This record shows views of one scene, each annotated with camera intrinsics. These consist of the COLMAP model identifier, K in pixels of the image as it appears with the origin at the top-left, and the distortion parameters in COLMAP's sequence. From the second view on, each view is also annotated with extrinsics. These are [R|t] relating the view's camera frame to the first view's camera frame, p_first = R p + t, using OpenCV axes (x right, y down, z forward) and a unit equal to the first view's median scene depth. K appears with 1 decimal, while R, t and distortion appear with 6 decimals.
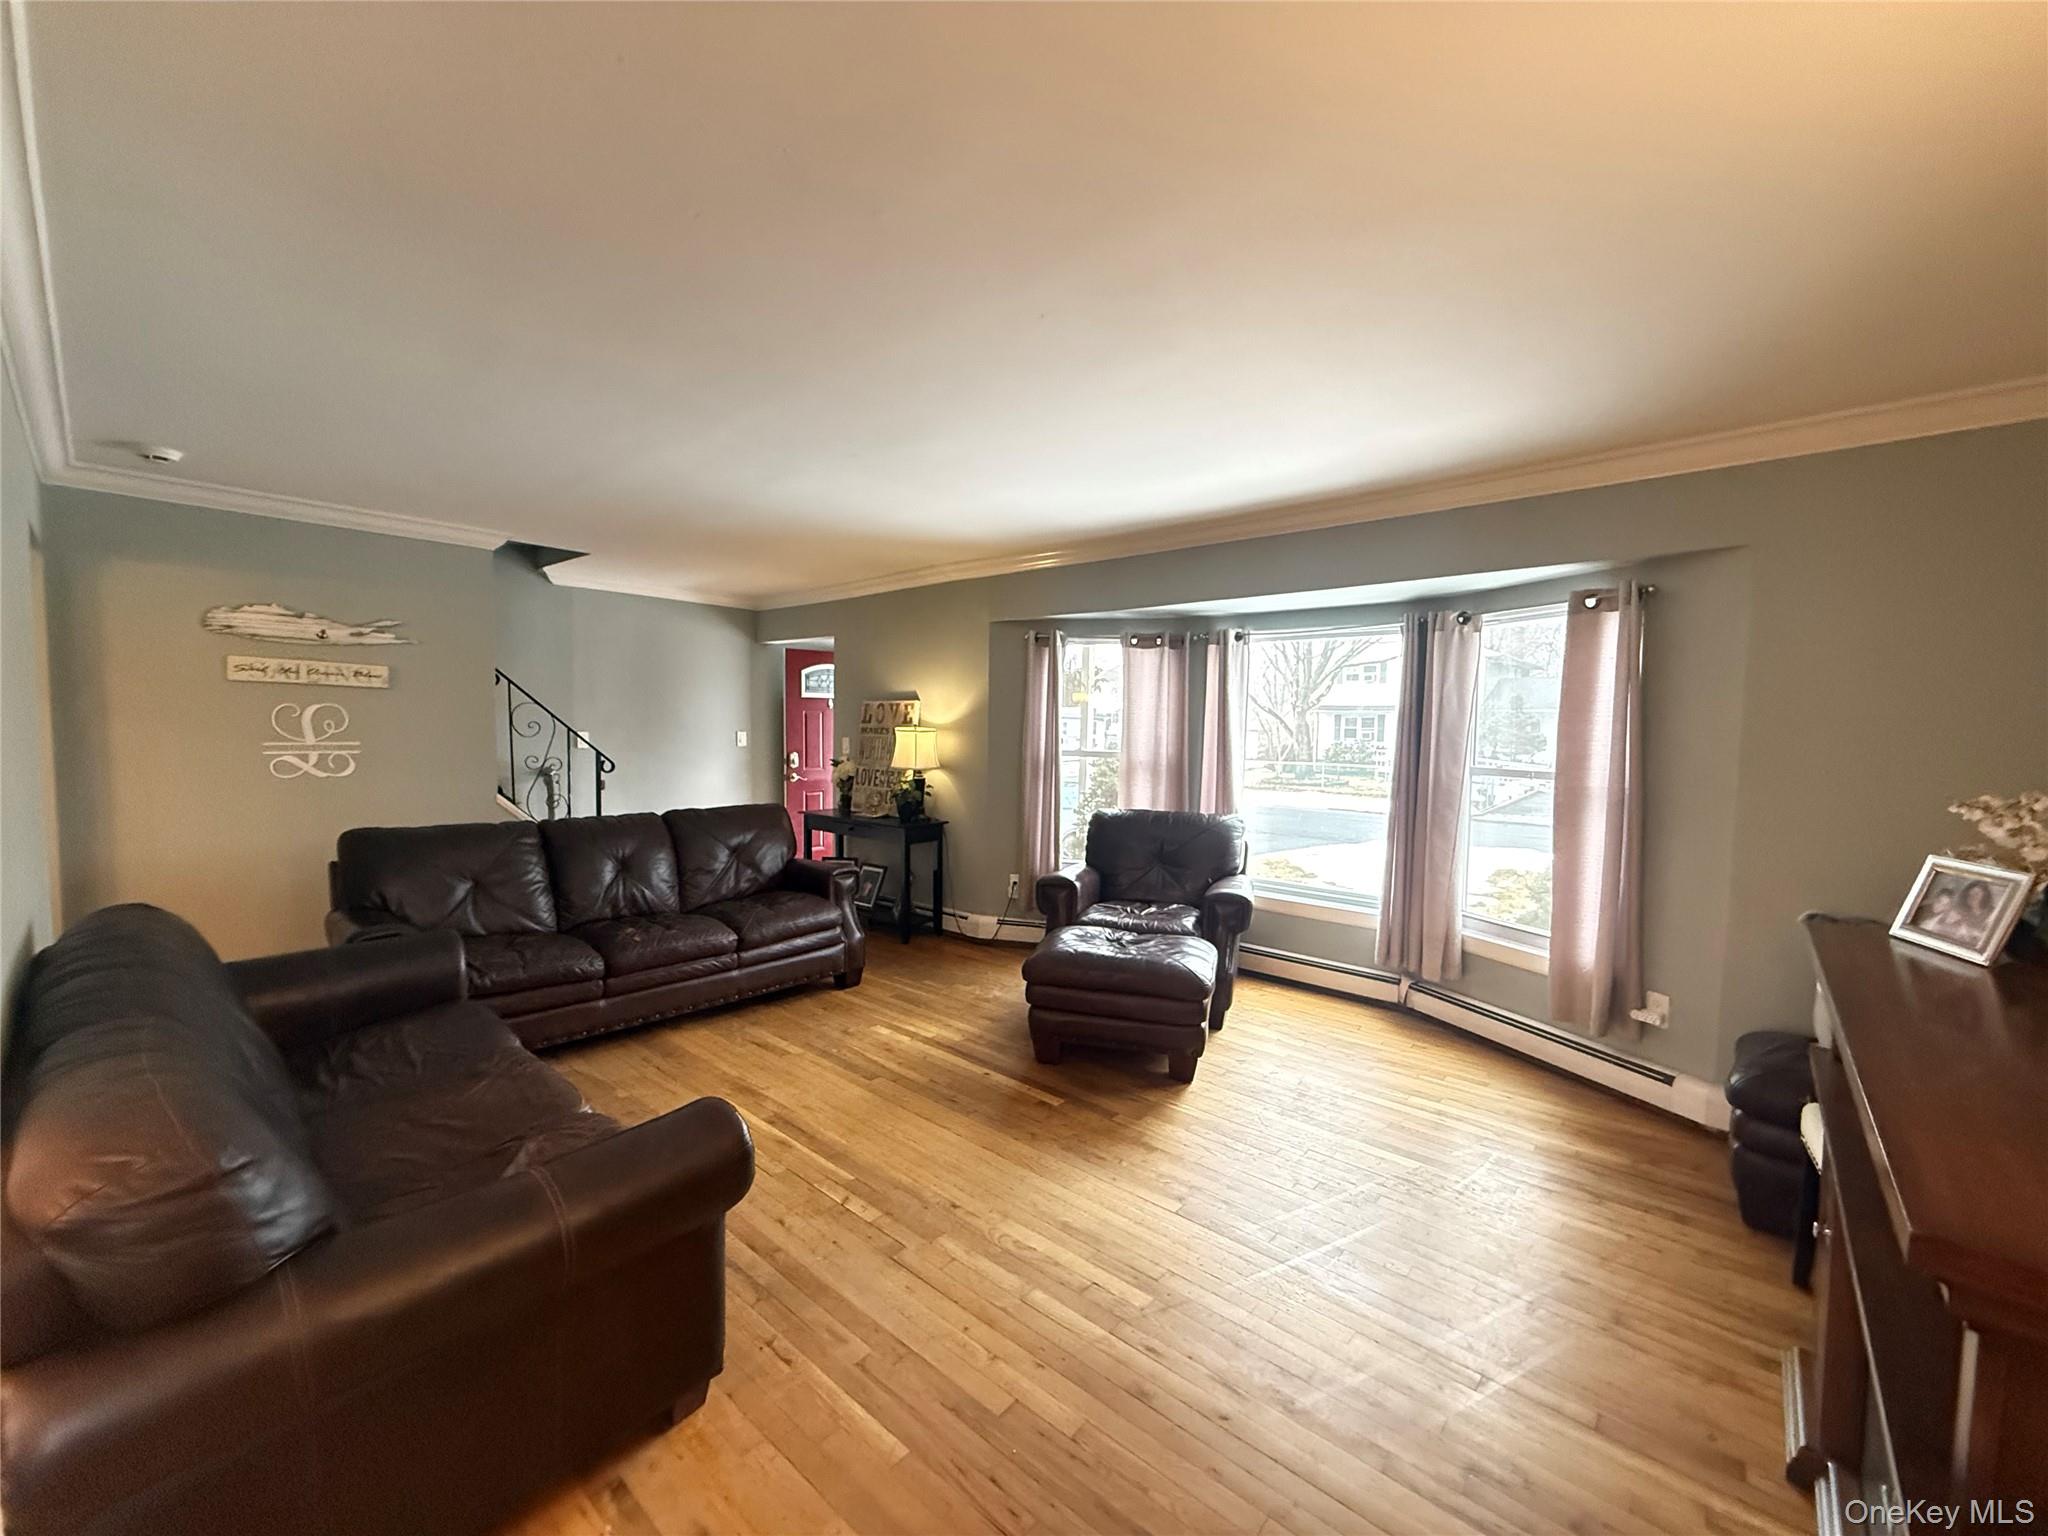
lens RADIAL K [[817.9, 0, 1018.8], [0, 817.9, 767.4], [0, 0, 1]] dist [-0.000673, 0.000299]
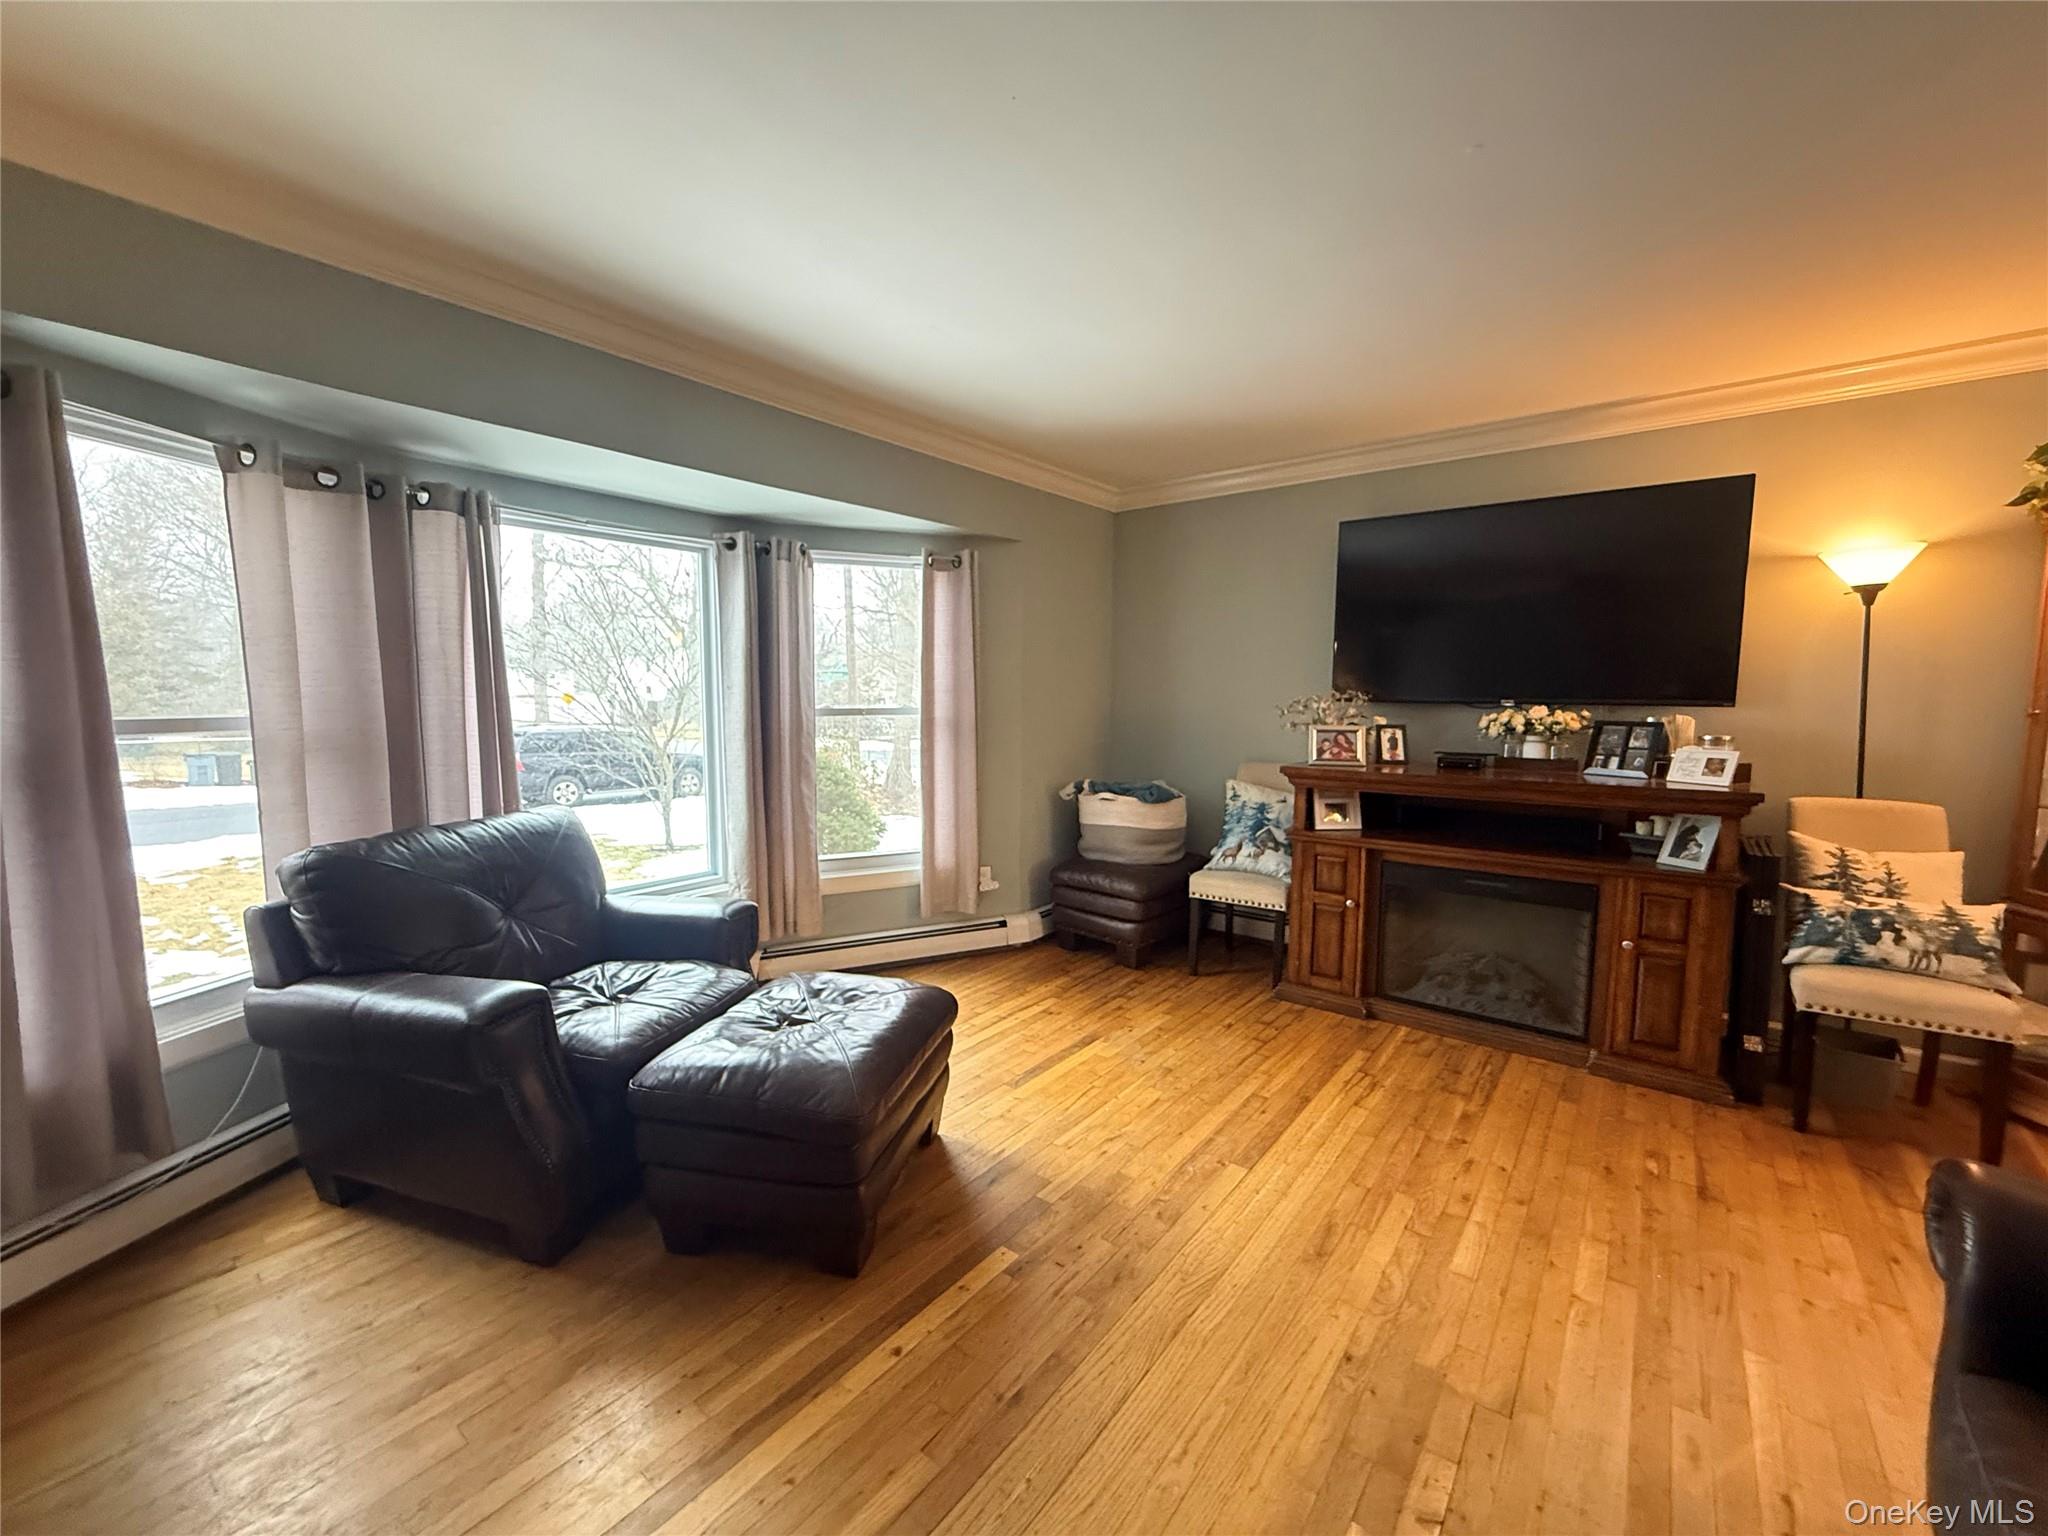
lens RADIAL K [[817.9, 0, 1018.8], [0, 817.9, 767.4], [0, 0, 1]] dist [-0.000673, 0.000299]
pose [[-0.054922, -0.109256, 0.992495, -0.450724], [0.049693, 0.992465, 0.112003, -0.028326], [-0.997253, 0.055472, -0.049079, 0.839437]]
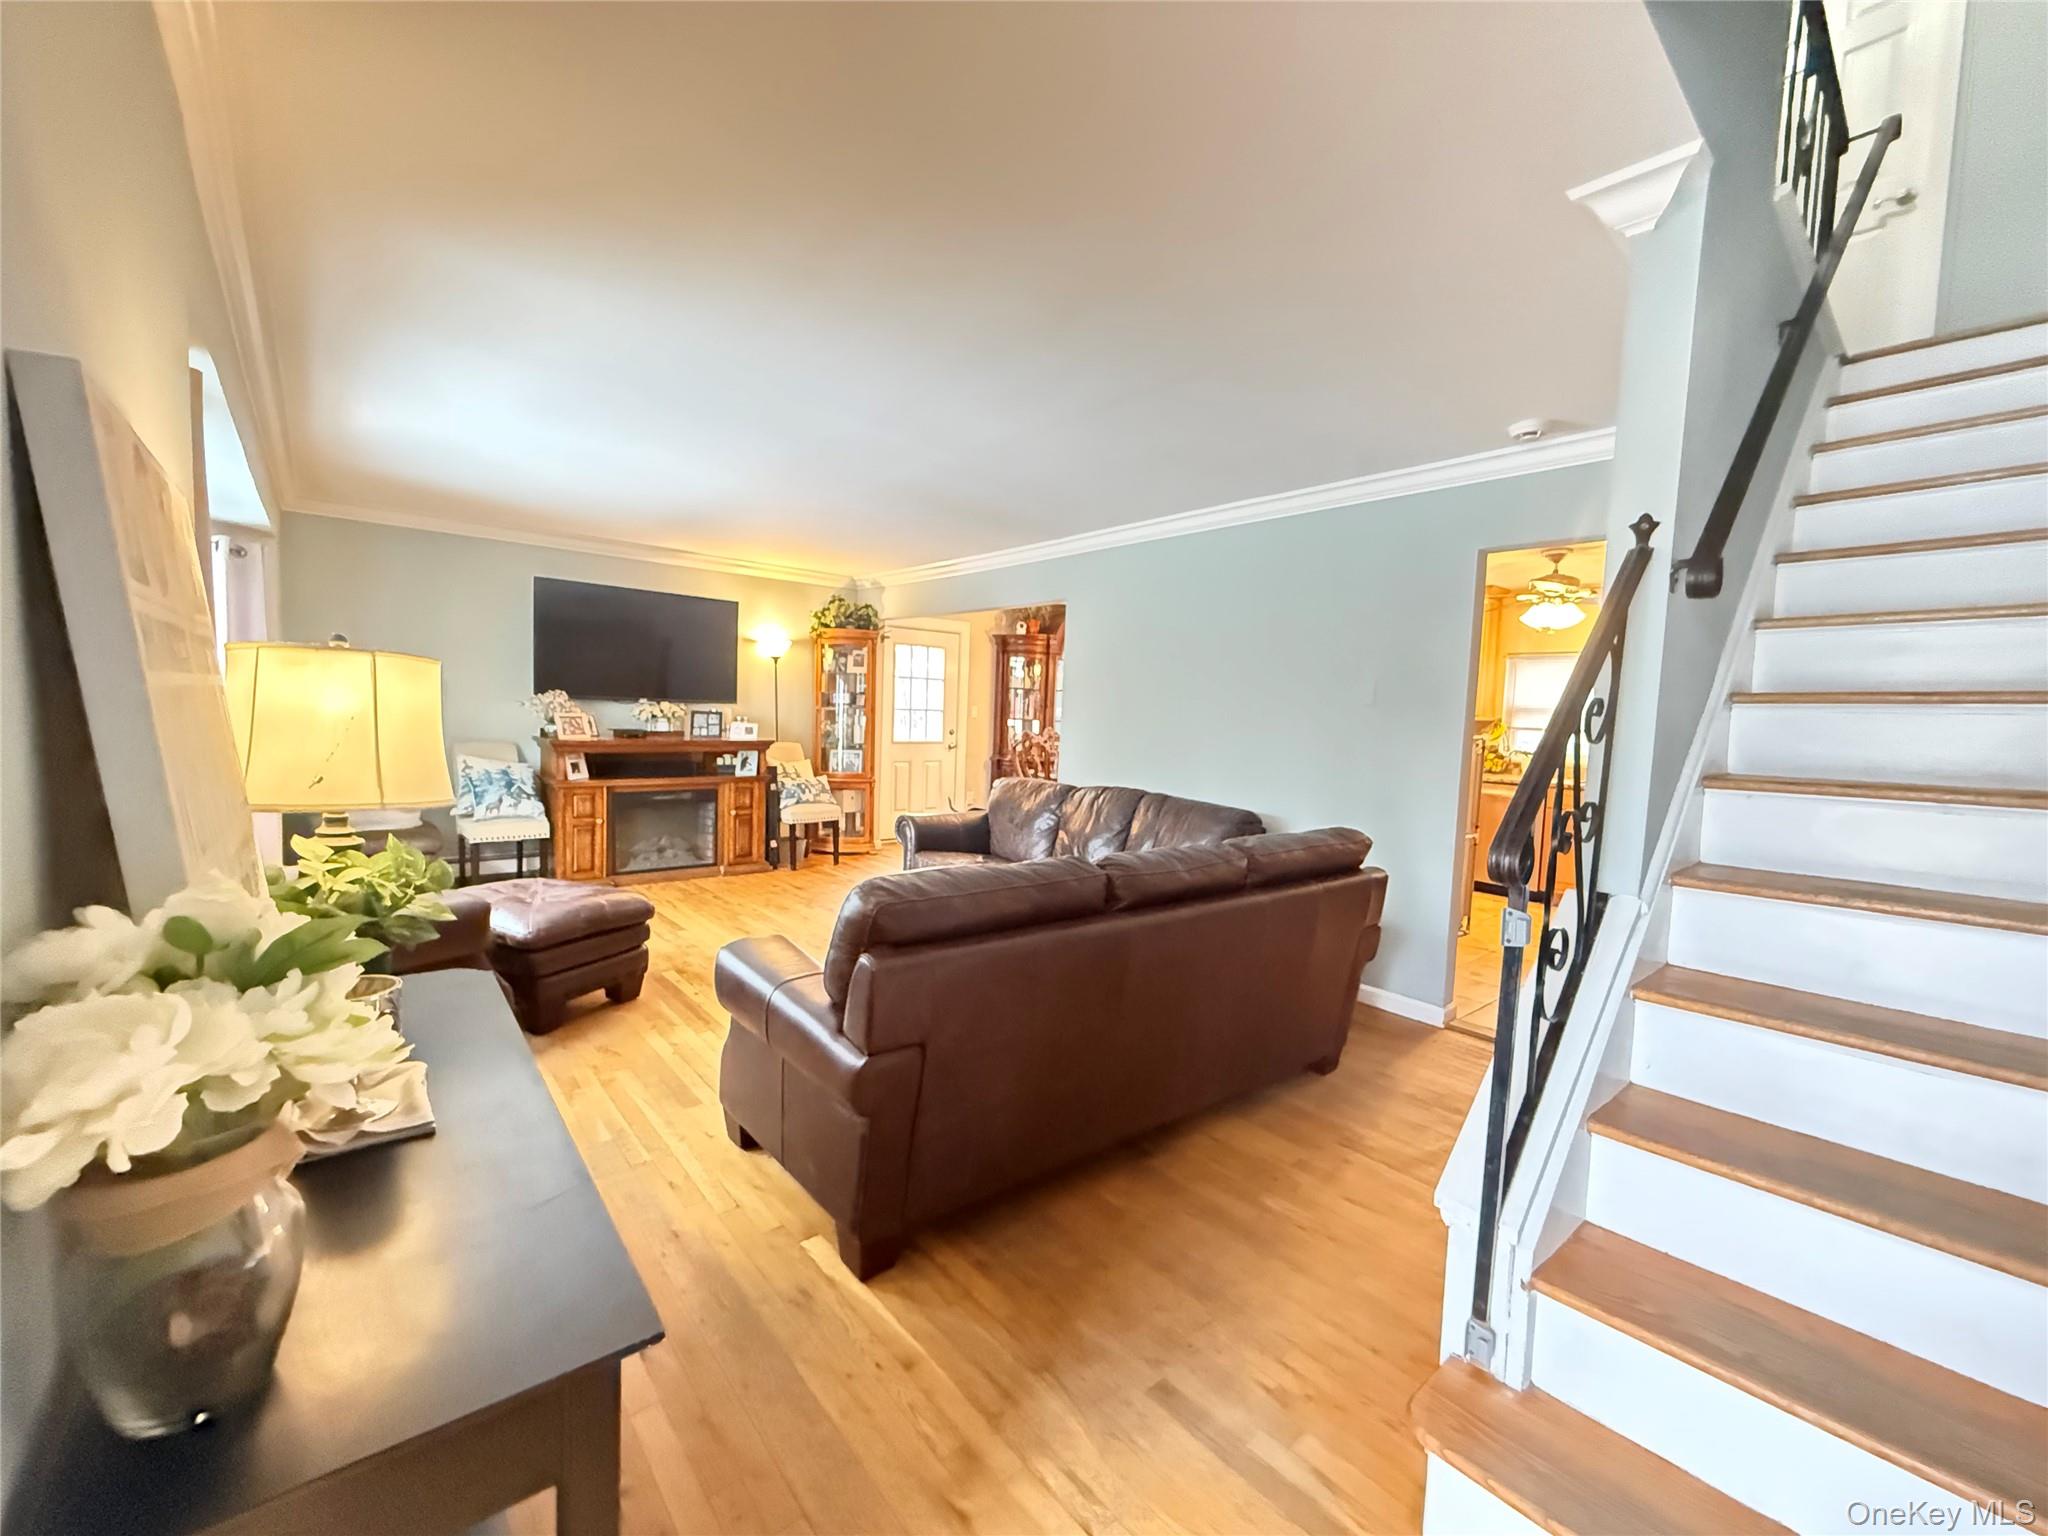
lens RADIAL K [[817.9, 0, 1018.8], [0, 817.9, 767.4], [0, 0, 1]] dist [-0.000673, 0.000299]
pose [[-0.988747, -0.061779, 0.136245, -0.543195], [-0.044783, 0.991214, 0.124458, -0.076599], [-0.142737, 0.116956, -0.982826, 1.792156]]
